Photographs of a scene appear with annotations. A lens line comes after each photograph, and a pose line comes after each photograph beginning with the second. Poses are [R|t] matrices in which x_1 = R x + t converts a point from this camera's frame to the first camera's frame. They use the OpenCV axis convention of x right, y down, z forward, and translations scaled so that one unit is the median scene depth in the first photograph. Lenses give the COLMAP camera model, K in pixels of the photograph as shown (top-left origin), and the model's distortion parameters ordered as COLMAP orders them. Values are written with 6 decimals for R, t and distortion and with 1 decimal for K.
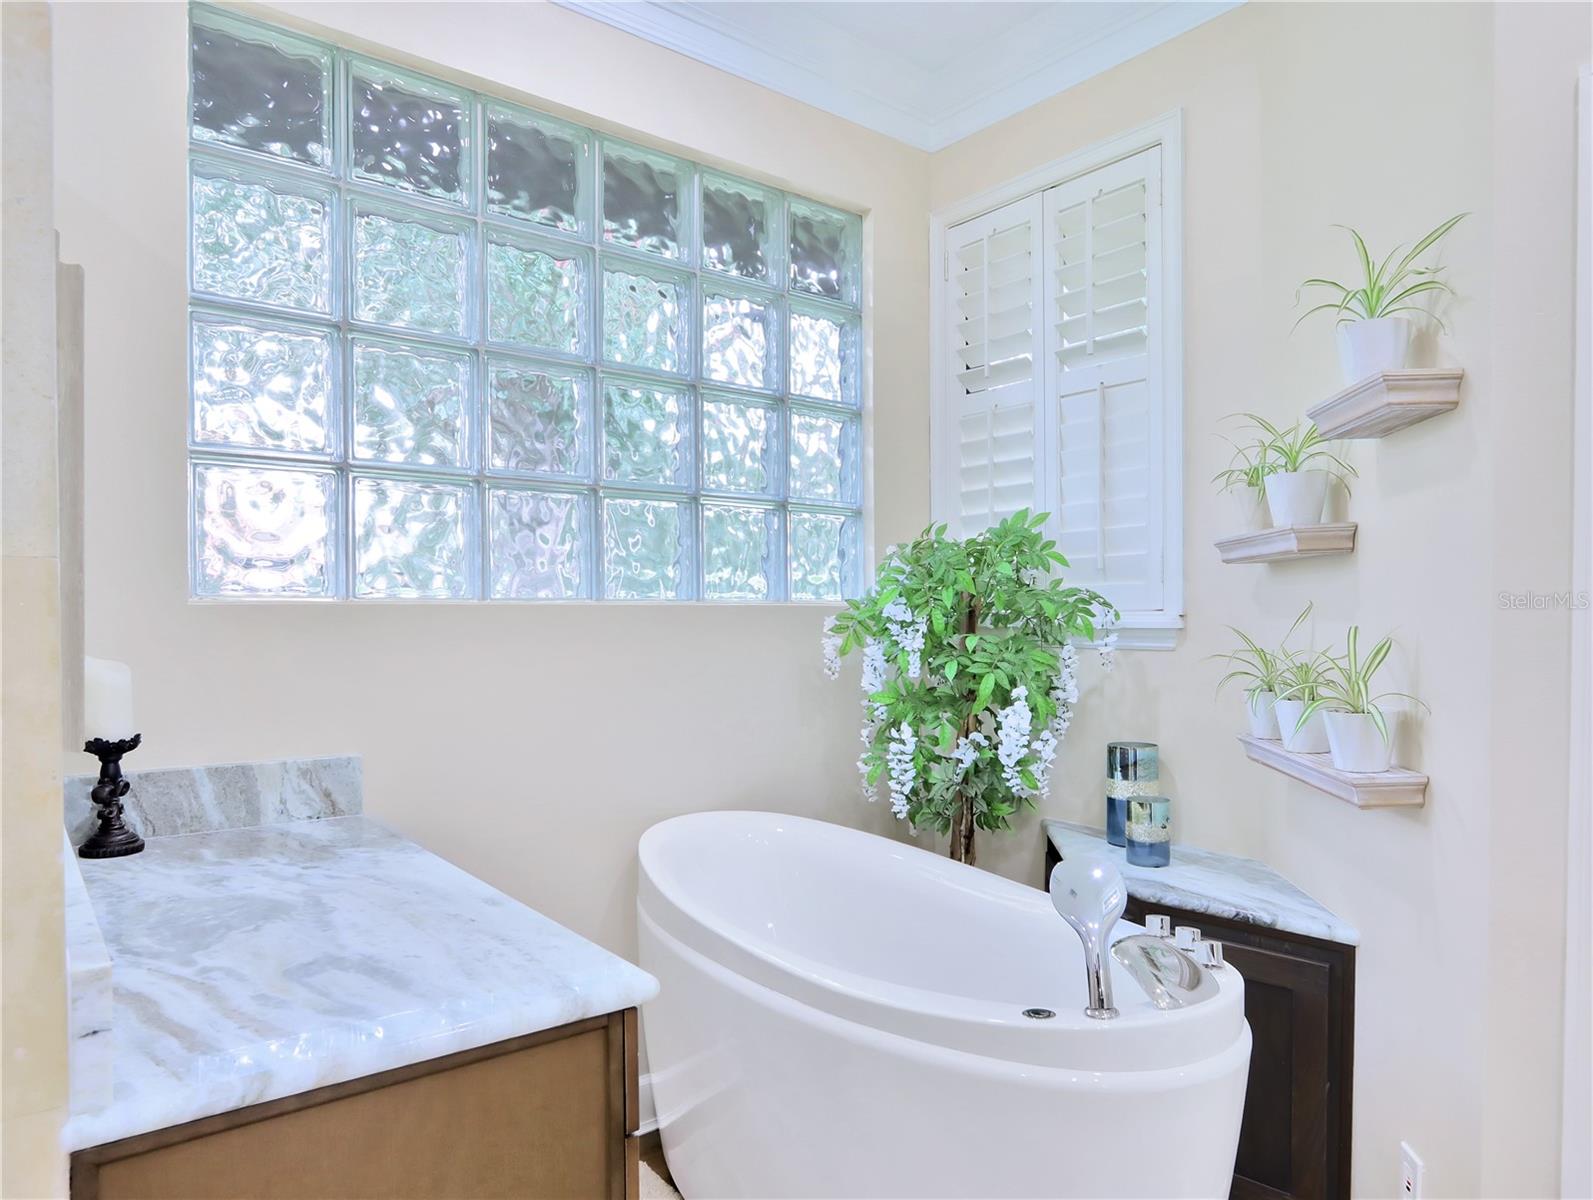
lens RADIAL K [[1016.9, 0, 797.6], [0, 1016.9, 630.6], [0, 0, 1]] dist [-0.003340, 0.000590]
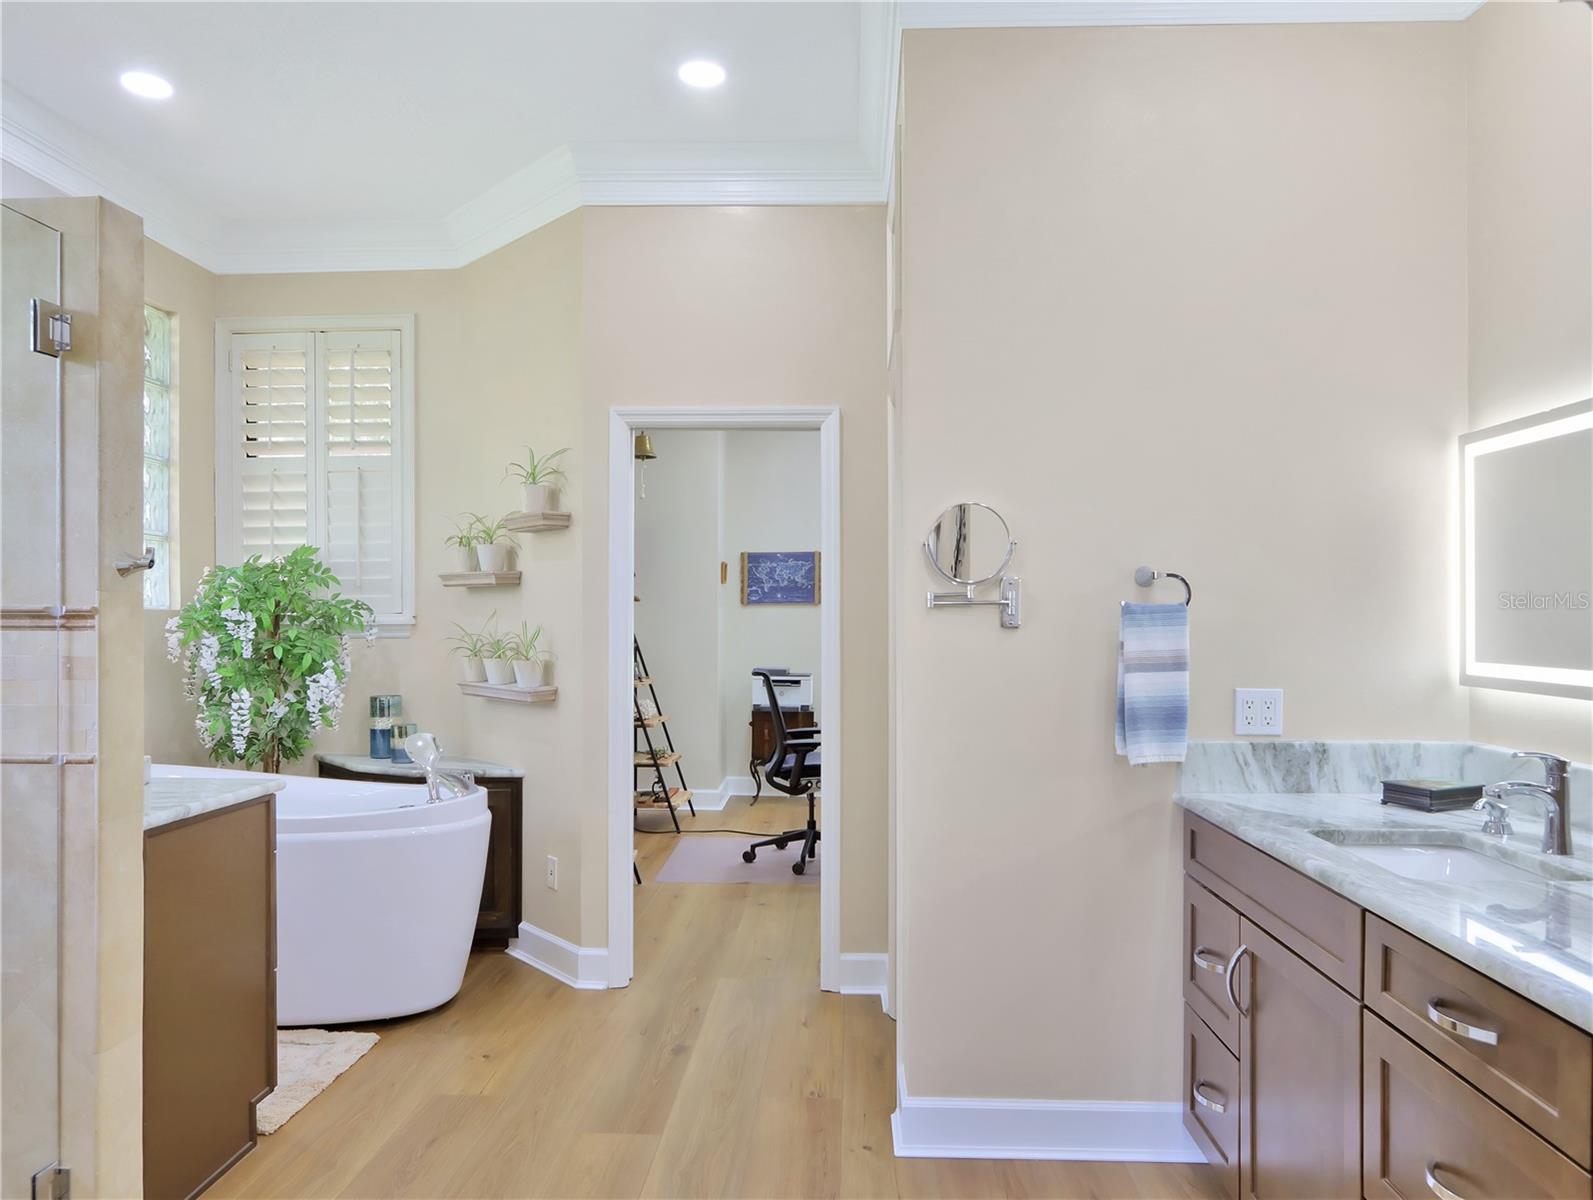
lens RADIAL K [[944.3, 0, 794.1], [0, 944.3, 610.9], [0, 0, 1]] dist [-0.003041, 0.000288]
pose [[0.647675, 0.003454, 0.761909, -0.416655], [0.012099, 0.999817, -0.014818, 0.007114], [-0.761821, 0.018816, 0.647514, -0.500460]]
